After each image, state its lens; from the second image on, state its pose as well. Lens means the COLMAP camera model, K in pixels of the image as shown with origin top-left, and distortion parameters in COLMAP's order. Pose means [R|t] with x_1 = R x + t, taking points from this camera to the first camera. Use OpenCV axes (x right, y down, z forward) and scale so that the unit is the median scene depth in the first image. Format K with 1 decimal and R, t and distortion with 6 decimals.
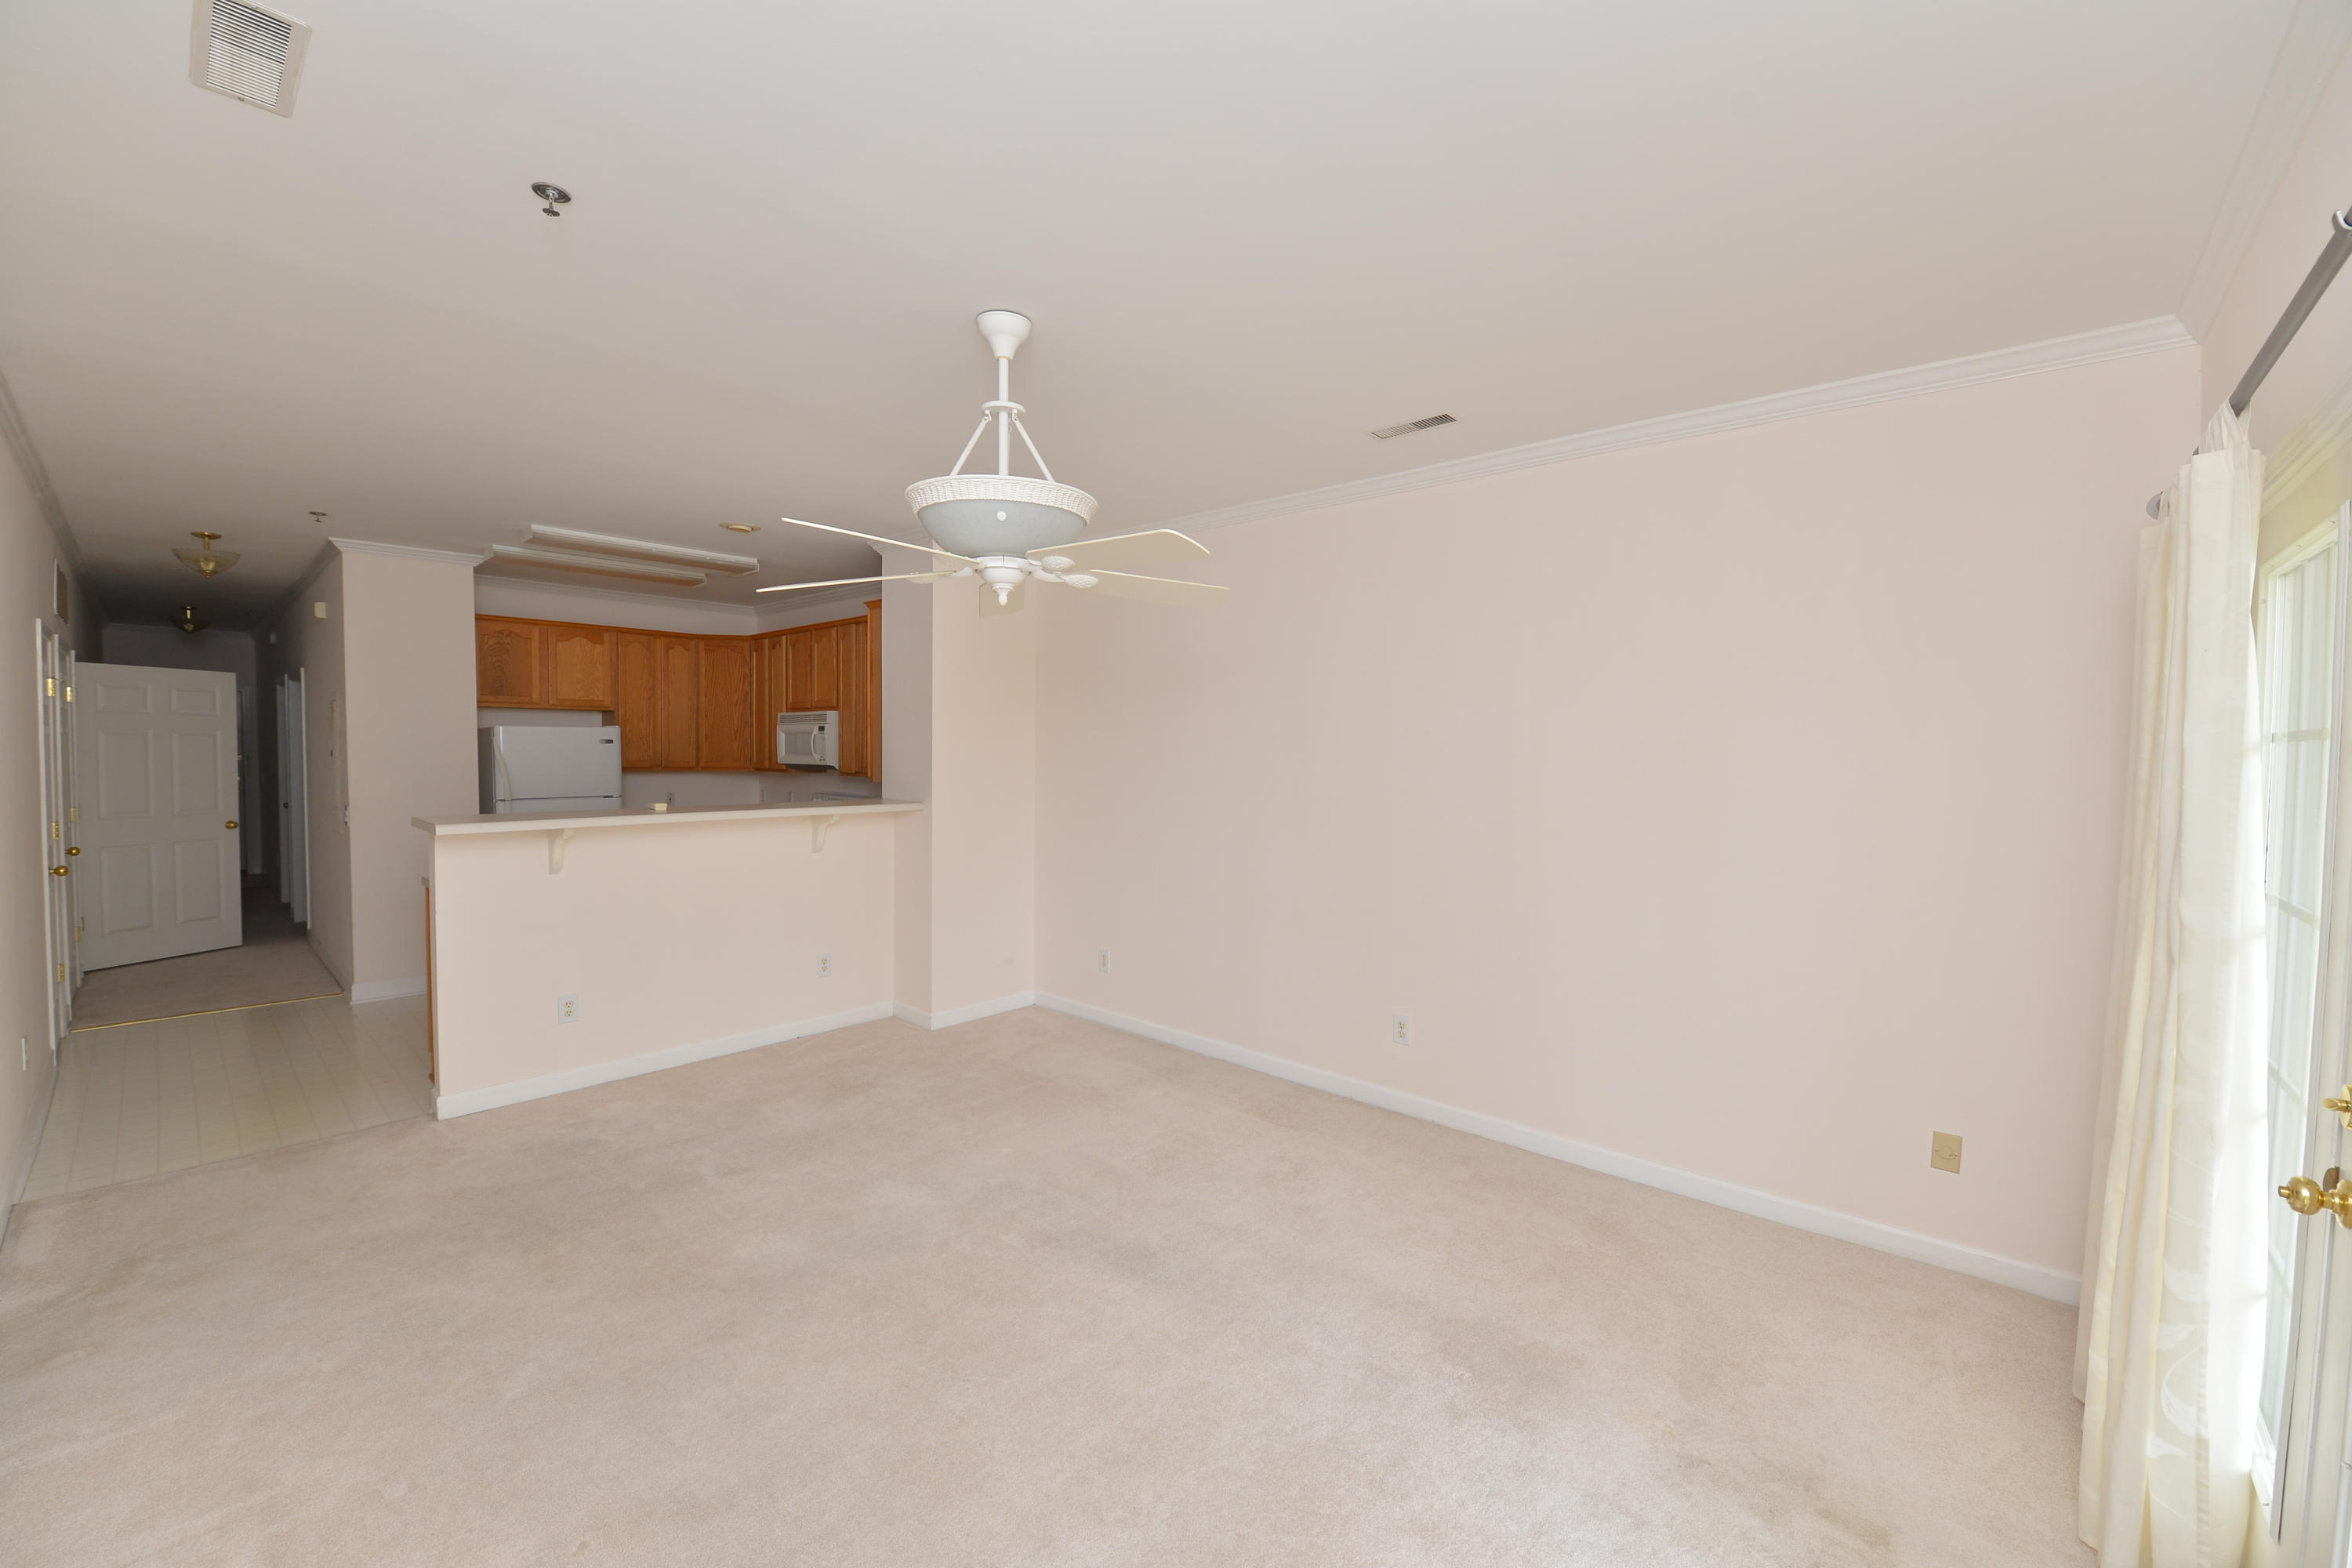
lens RADIAL K [[934.6, 0, 1166.6], [0, 934.6, 779.3], [0, 0, 1]] dist [-0.012965, -0.003310]
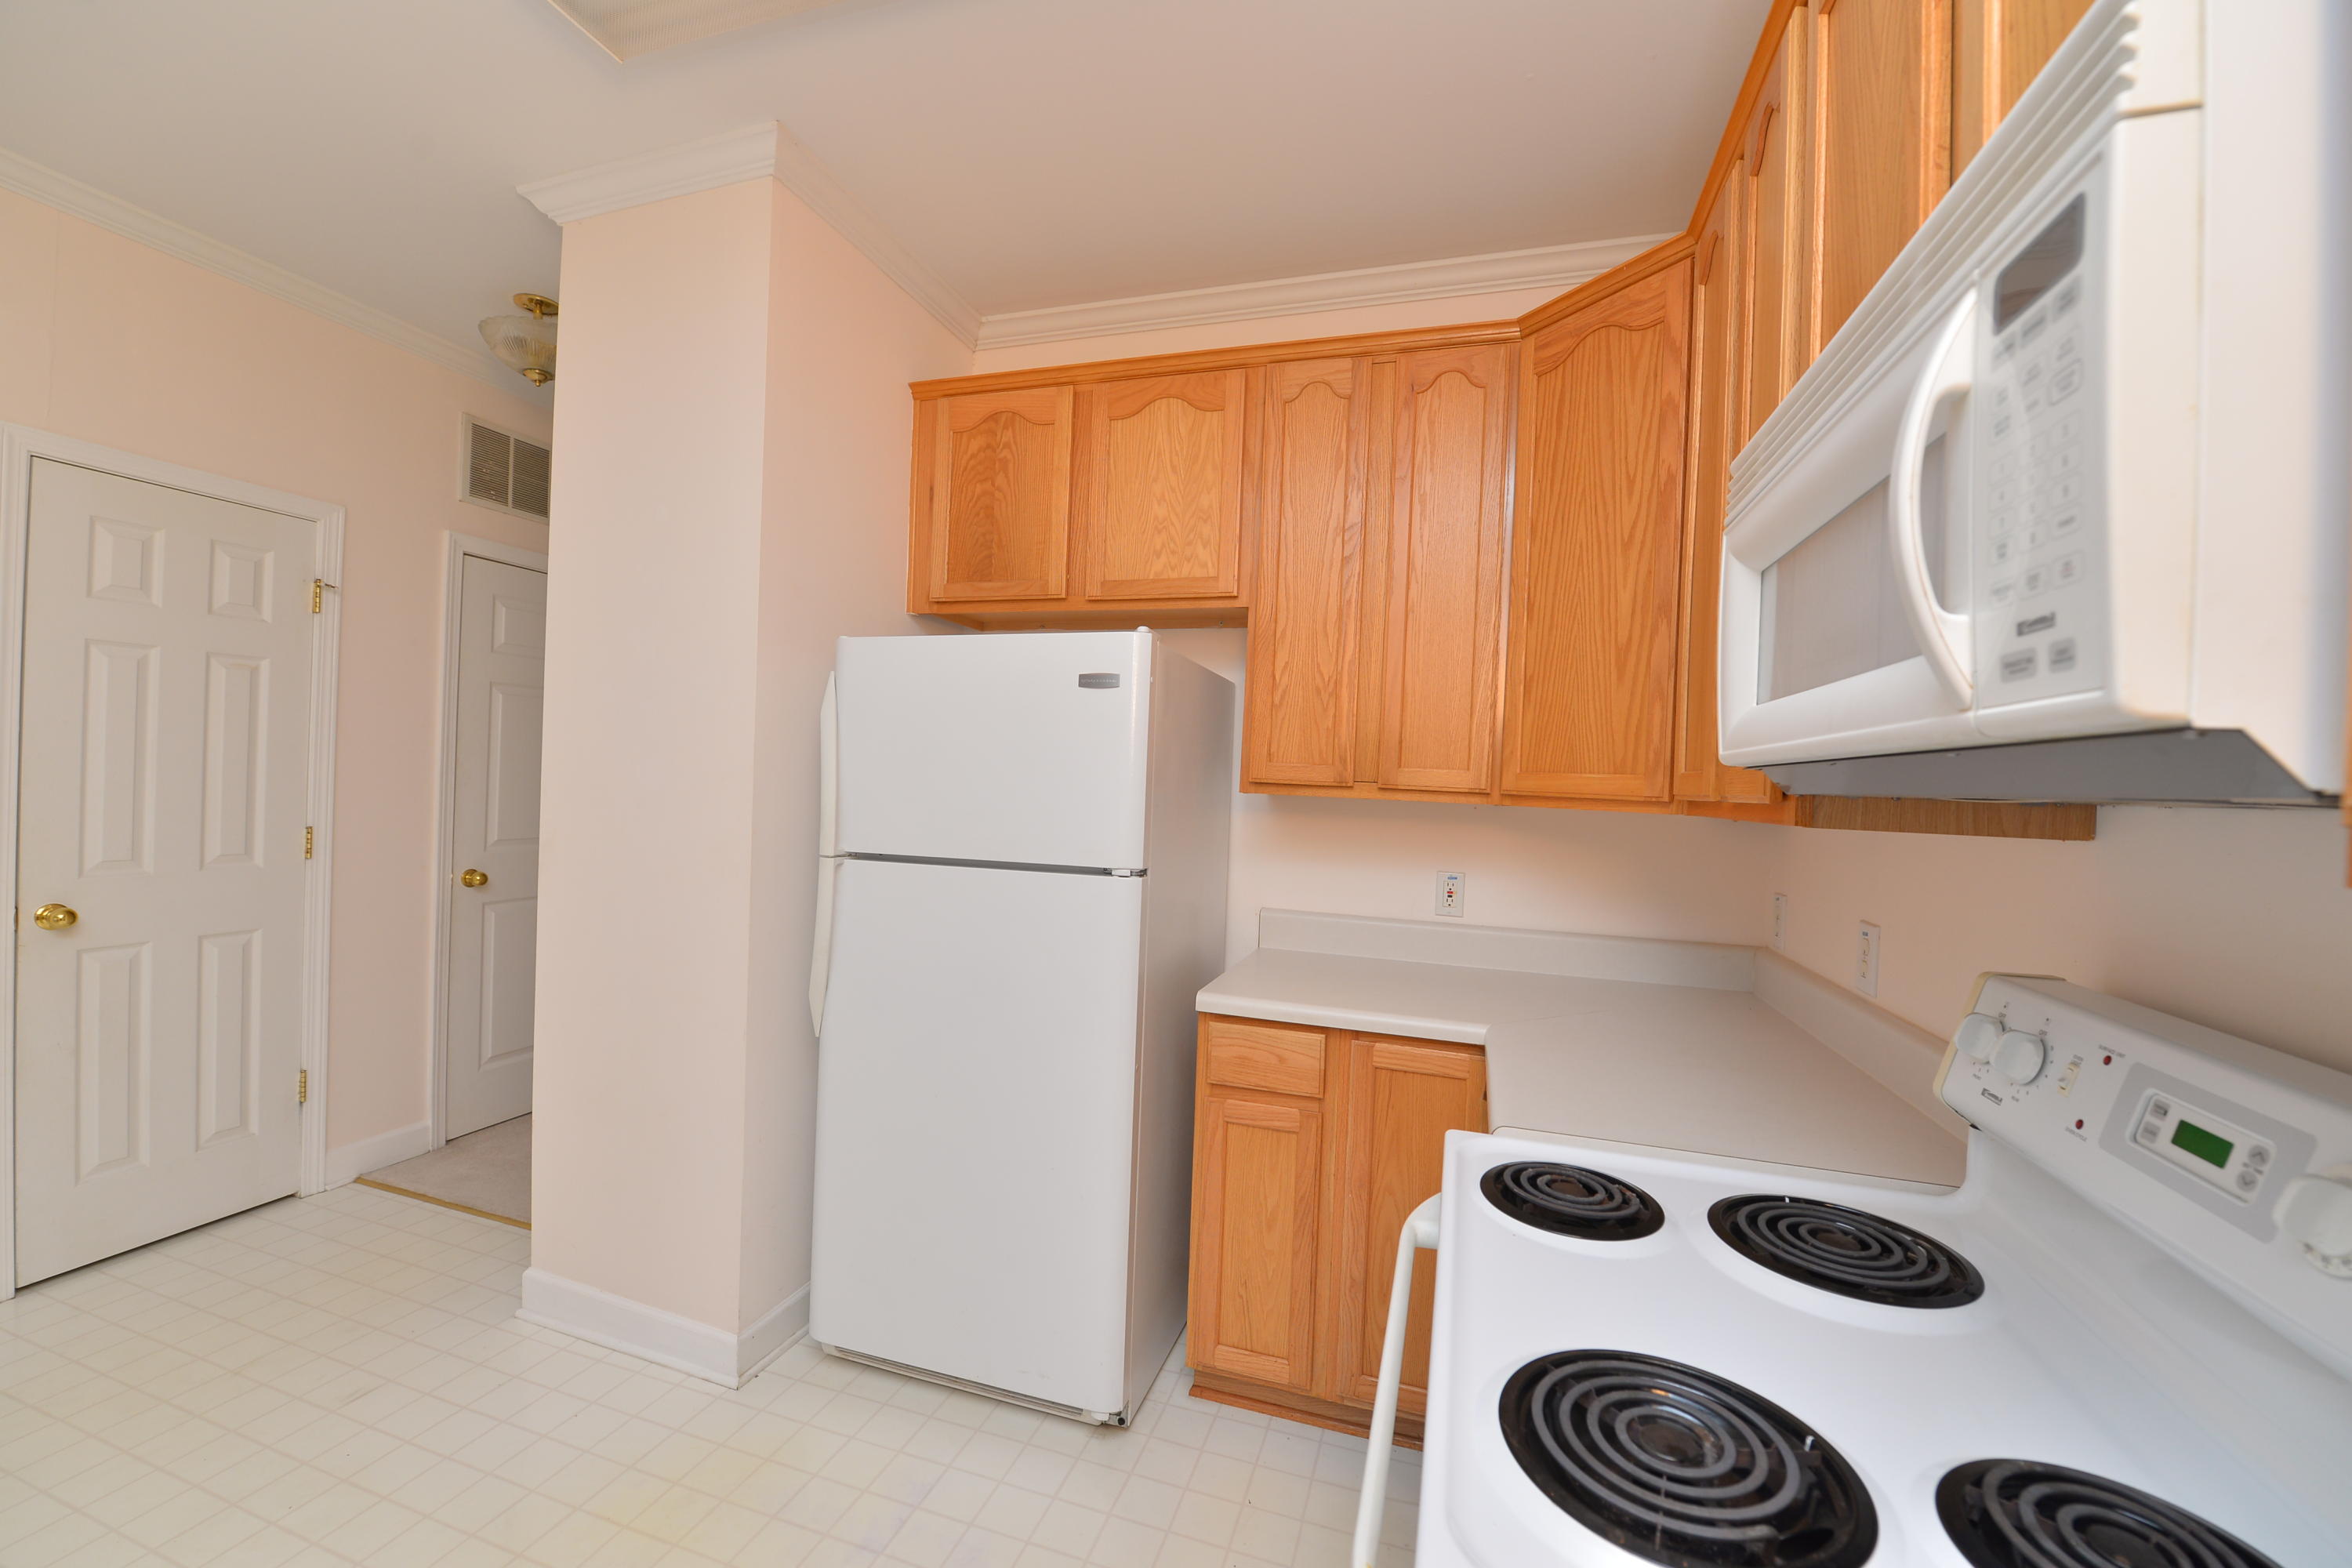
lens RADIAL K [[934.6, 0, 1166.6], [0, 934.6, 779.3], [0, 0, 1]] dist [-0.012965, -0.003310]
pose [[0.406925, 0.005292, -0.913446, -0.332856], [-0.066706, 0.997485, -0.023937, -0.004359], [0.911023, 0.070673, 0.406255, 0.917876]]
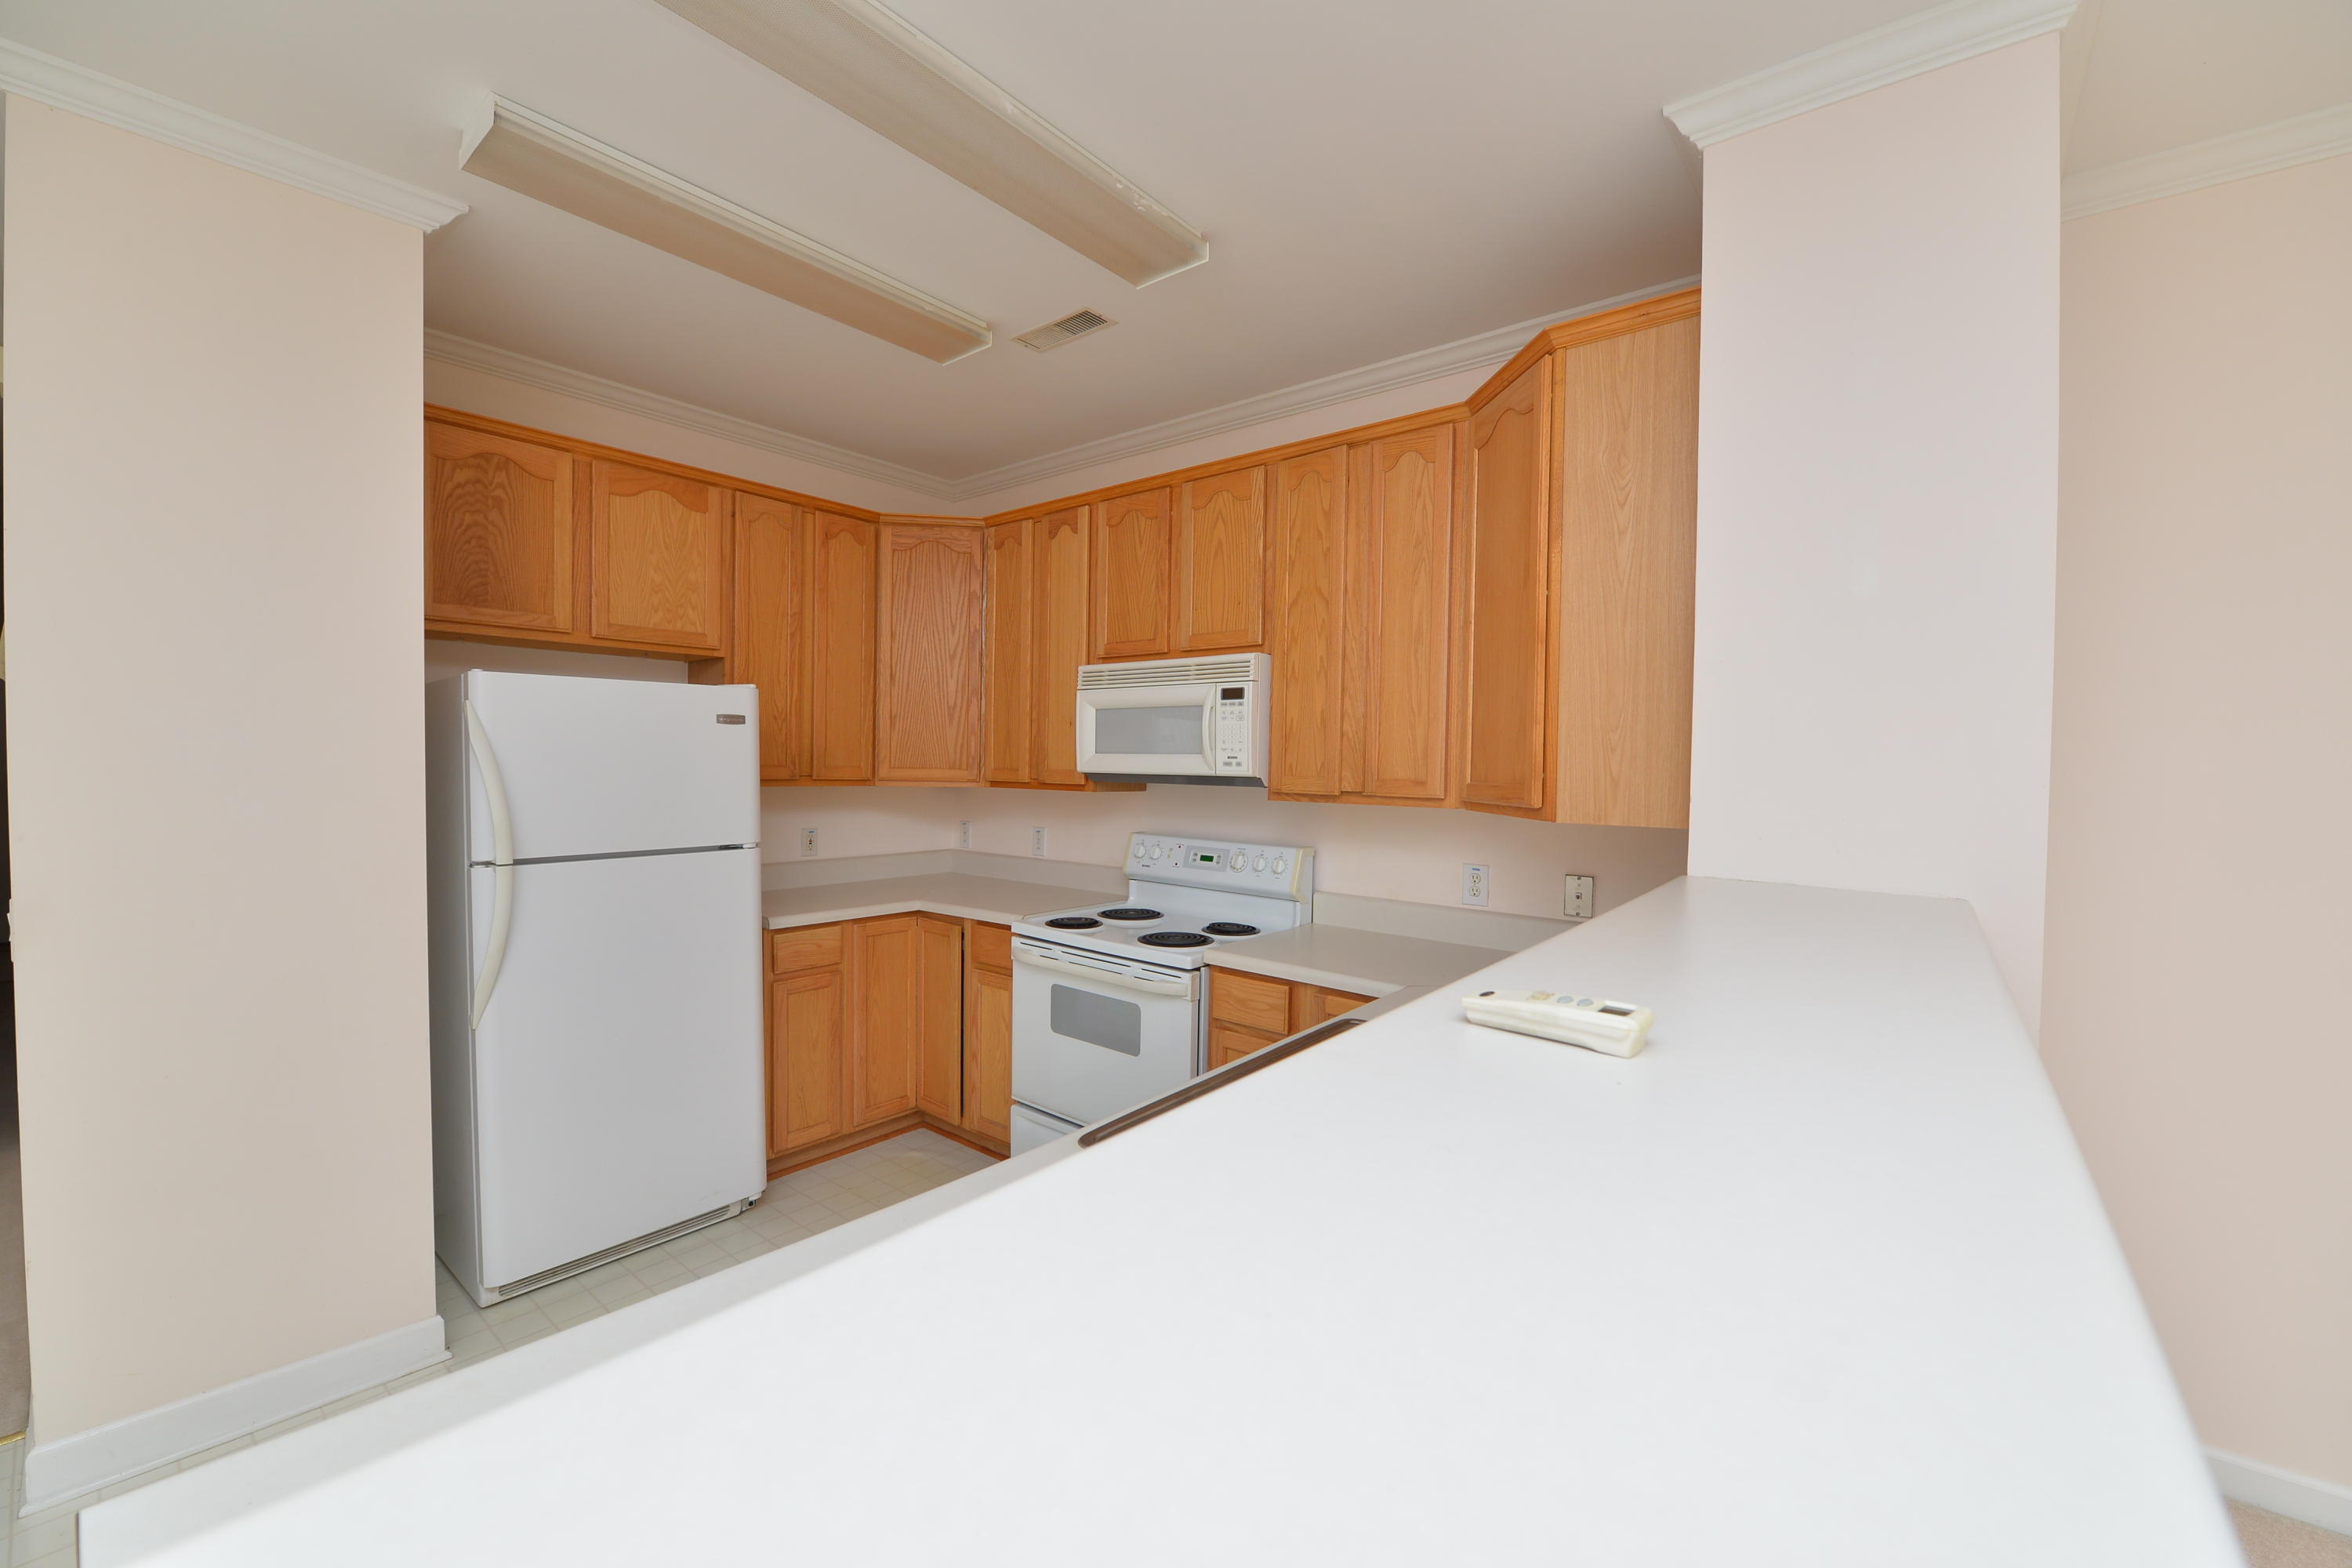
lens RADIAL K [[934.6, 0, 1166.6], [0, 934.6, 779.3], [0, 0, 1]] dist [-0.012965, -0.003310]
pose [[0.999179, 0.003884, 0.040324, -0.424708], [-0.003326, 0.999898, -0.013893, -0.007638], [-0.040374, 0.013748, 0.999090, 0.569926]]
